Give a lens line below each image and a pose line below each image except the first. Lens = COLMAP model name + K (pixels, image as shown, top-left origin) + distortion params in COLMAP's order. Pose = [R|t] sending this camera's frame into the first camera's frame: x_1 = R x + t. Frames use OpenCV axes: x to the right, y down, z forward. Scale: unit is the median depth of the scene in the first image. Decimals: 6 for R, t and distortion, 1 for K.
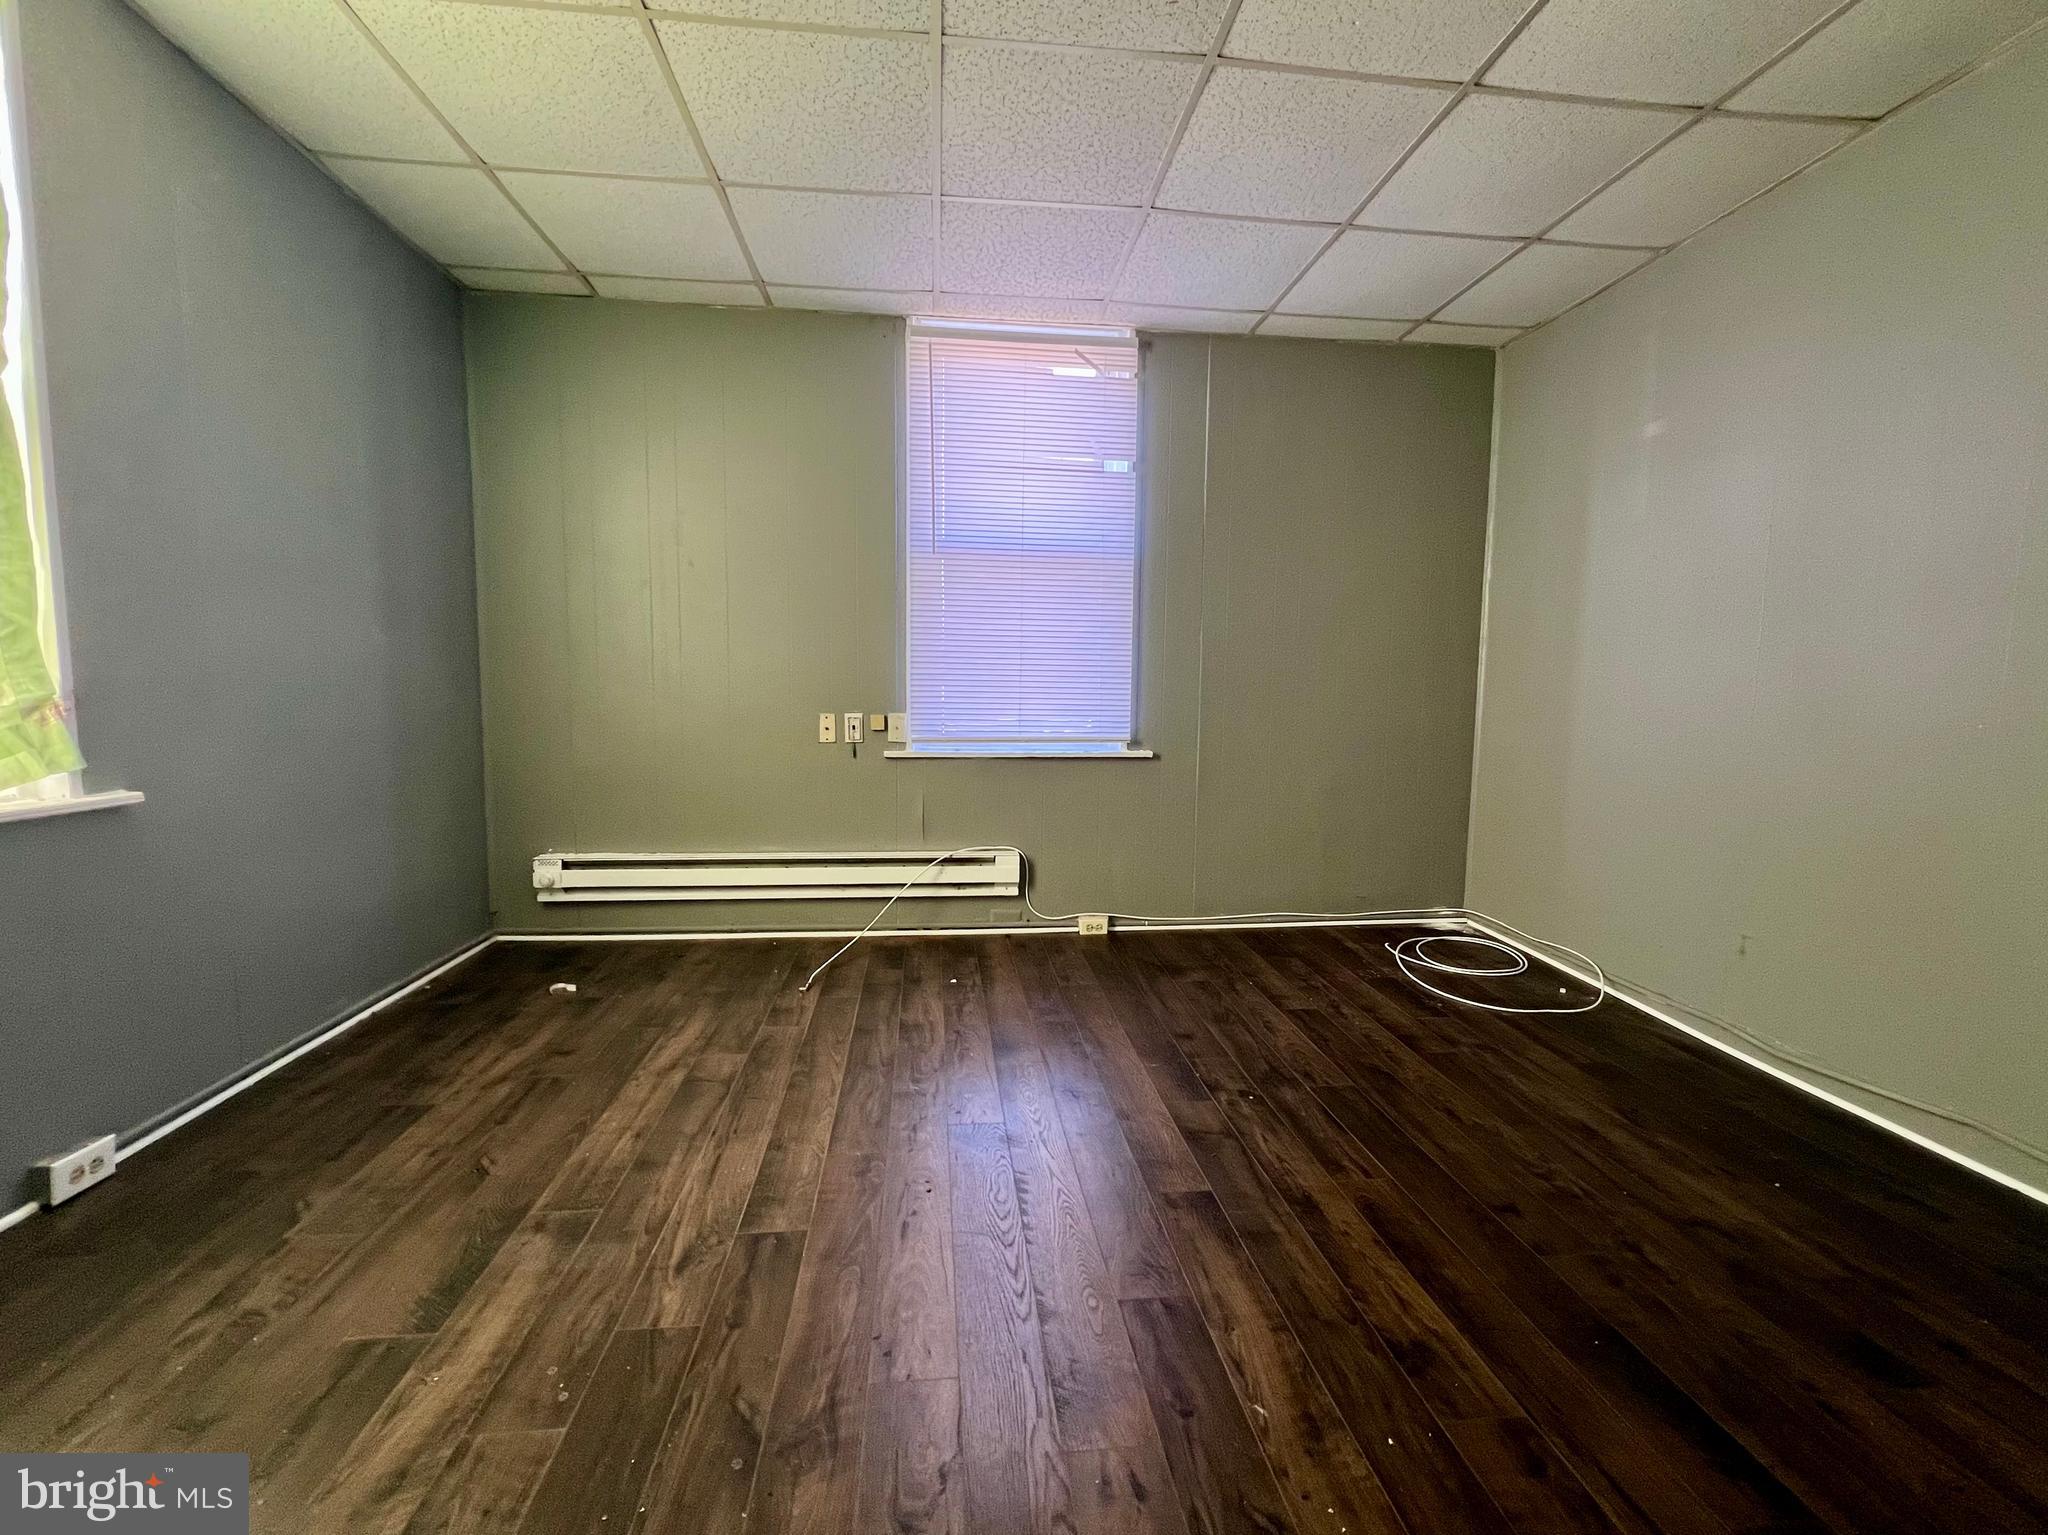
lens RADIAL K [[866.1, 0, 1028.8], [0, 866.1, 770.8], [0, 0, 1]] dist [-0.001707, -0.000361]
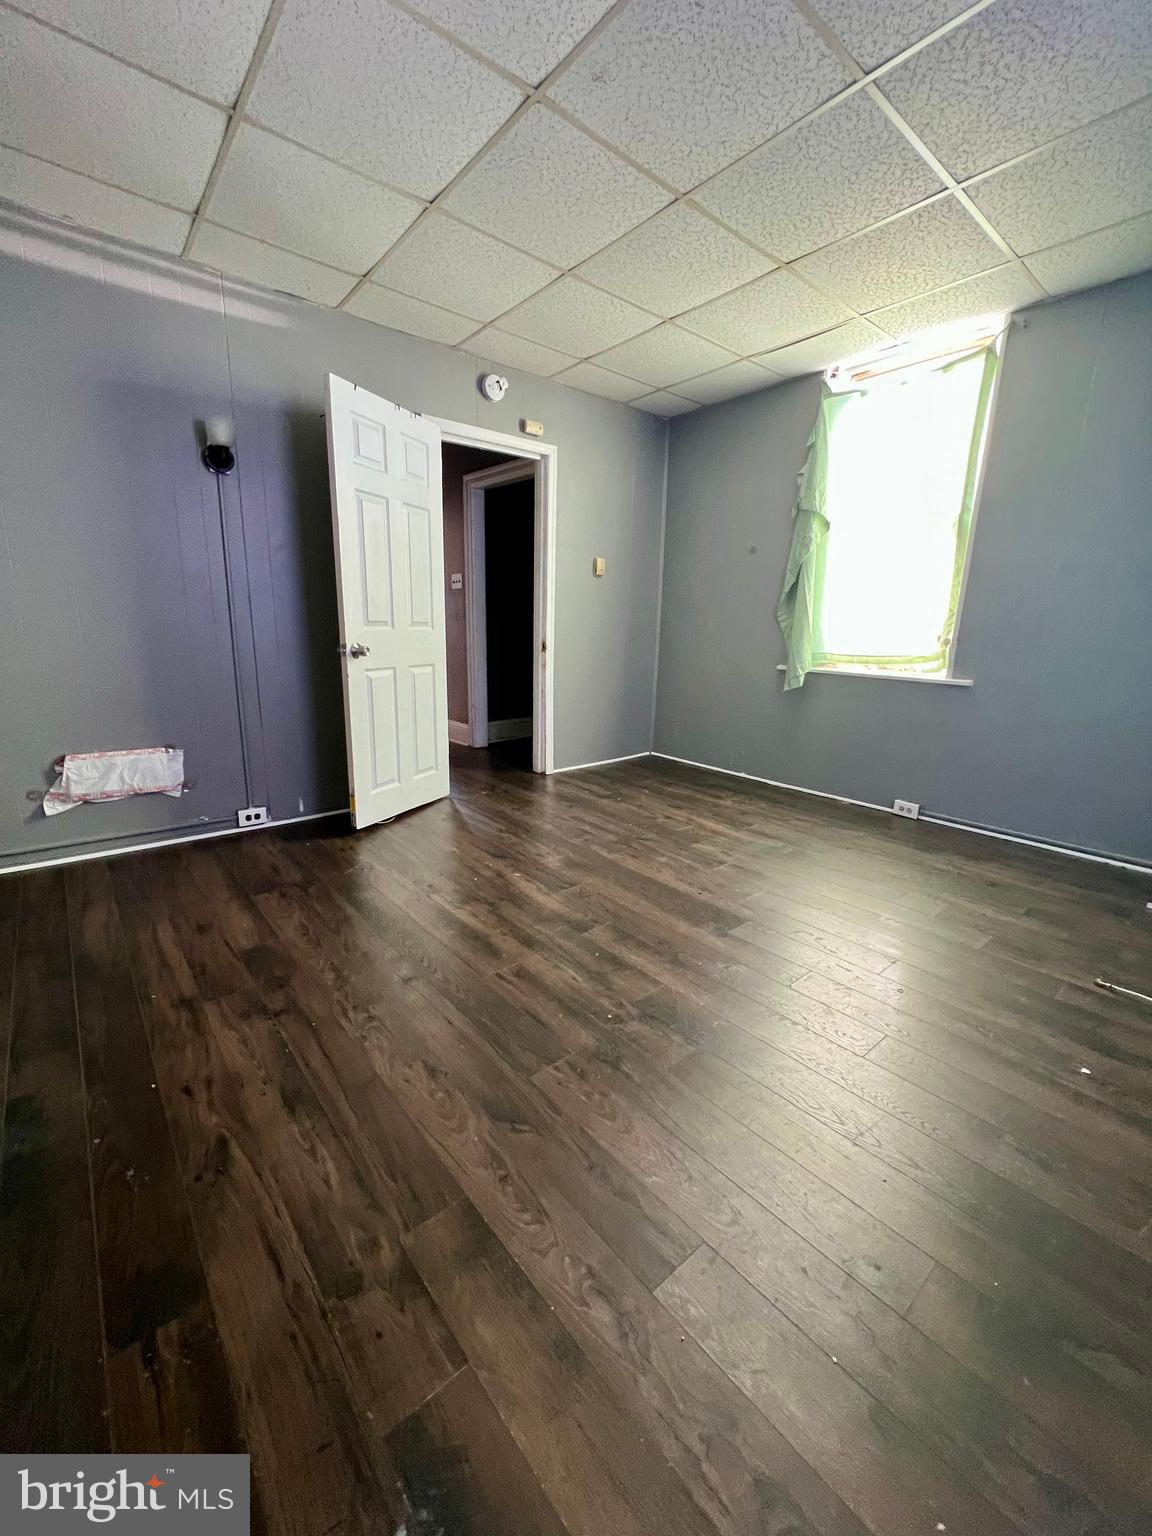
lens RADIAL K [[616.6, 0, 576.0], [0, 616.6, 768.0], [0, 0, 1]] dist [-0.002440, -0.000032]
pose [[-0.832732, 0.100748, -0.544433, 0.596986], [-0.080315, 0.950926, 0.298815, -0.123223], [0.547821, 0.292558, -0.783774, 1.311637]]
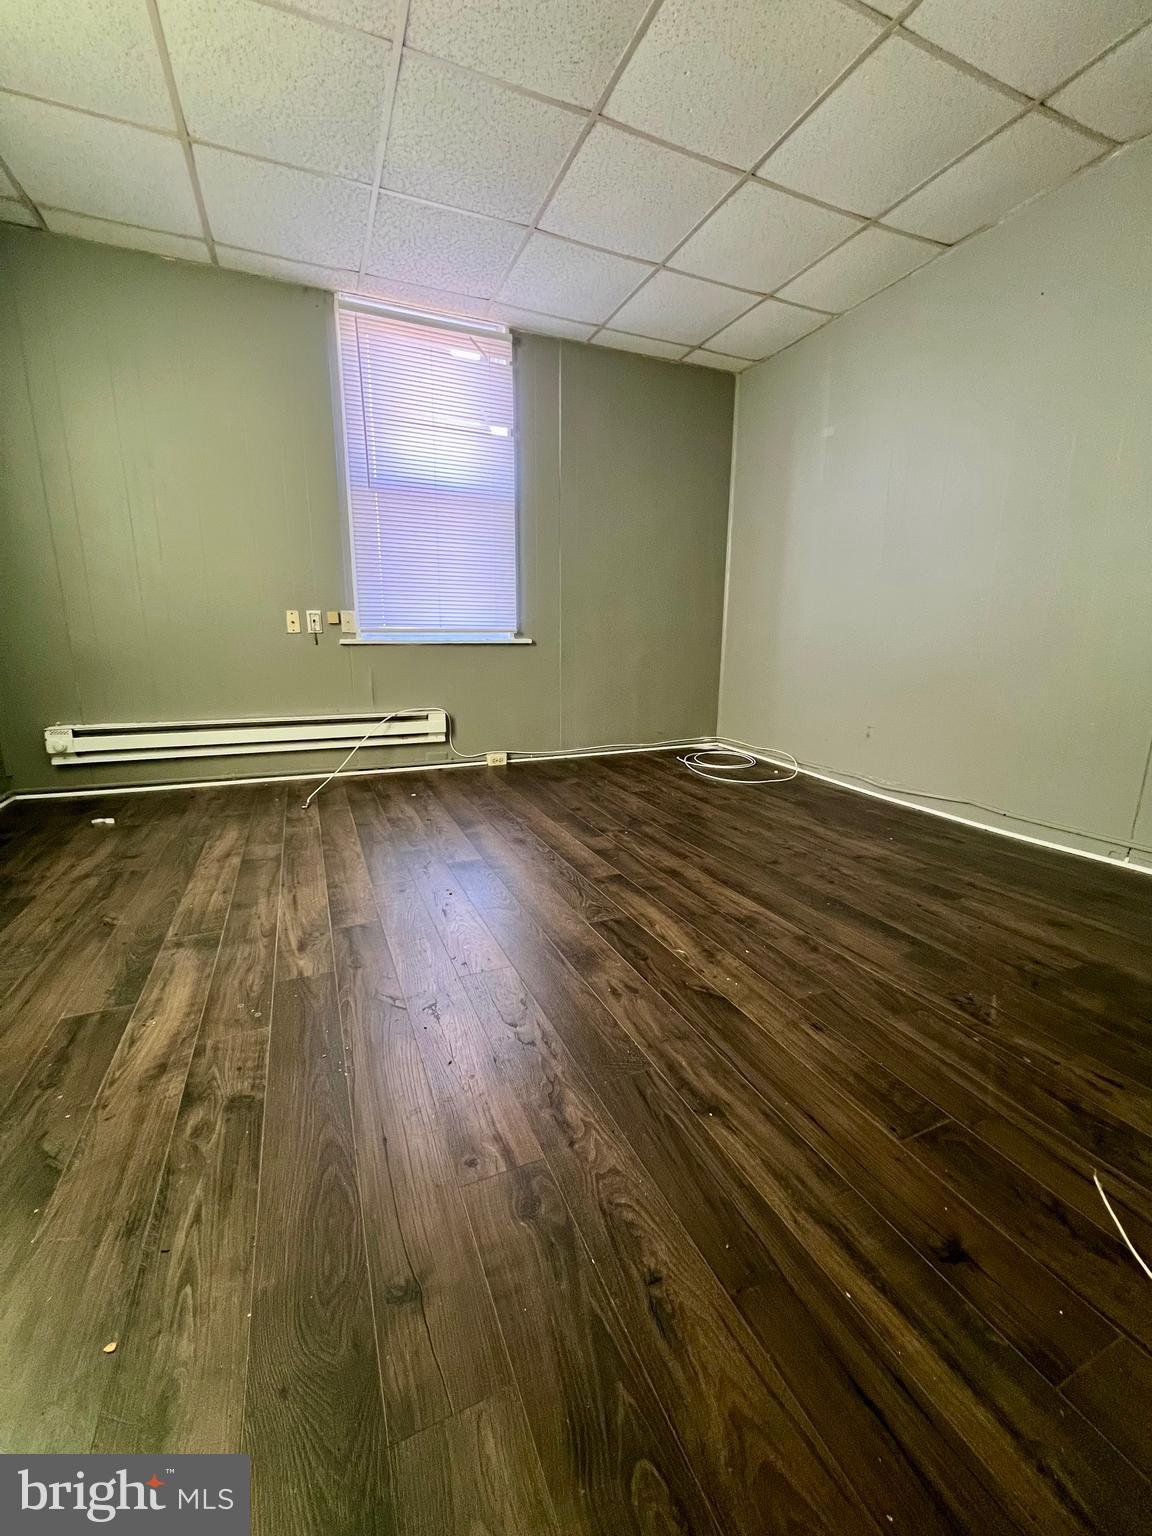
lens RADIAL K [[613.2, 0, 576.0], [0, 613.2, 768.0], [0, 0, 1]] dist [-0.002961, 0.000032]
pose [[0.955401, -0.068700, 0.287209, -0.142249], [0.032854, 0.991253, 0.127817, 0.091509], [-0.293478, -0.112681, 0.949302, -0.056825]]
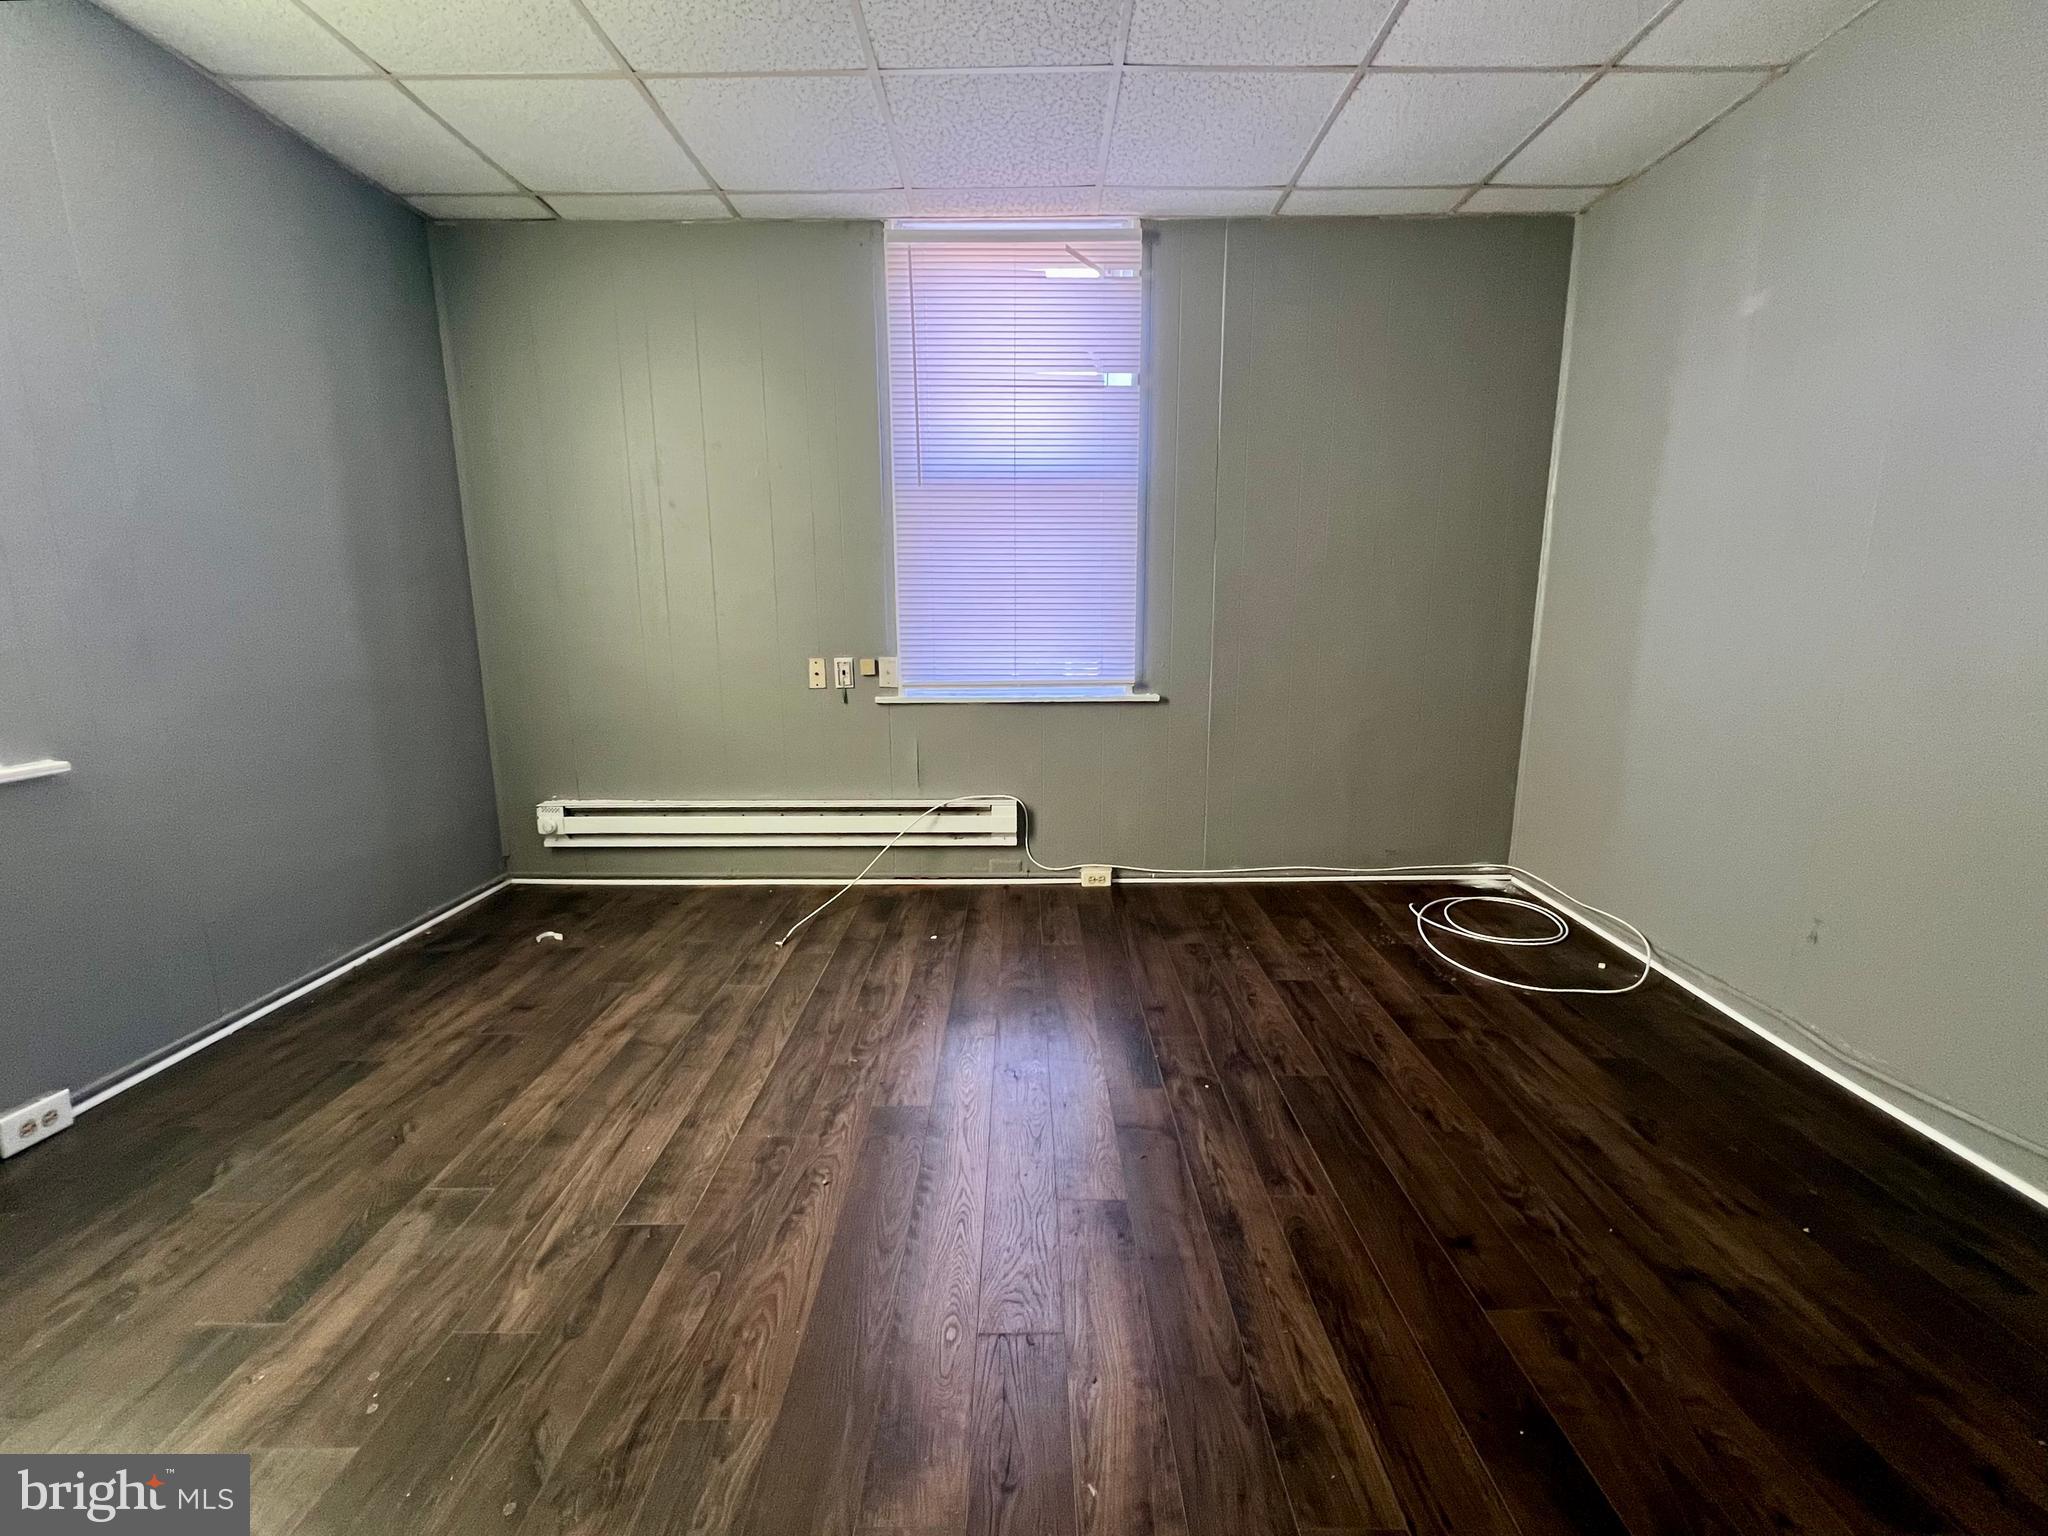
lens RADIAL K [[850.5, 0, 1026.3], [0, 850.5, 771.7], [0, 0, 1]] dist [-0.001182, -0.000292]
pose [[0.993951, 0.005037, -0.109710, 0.144443], [0.005085, 0.995766, 0.091787, -0.035620], [0.109707, -0.091789, 0.989717, 0.100071]]
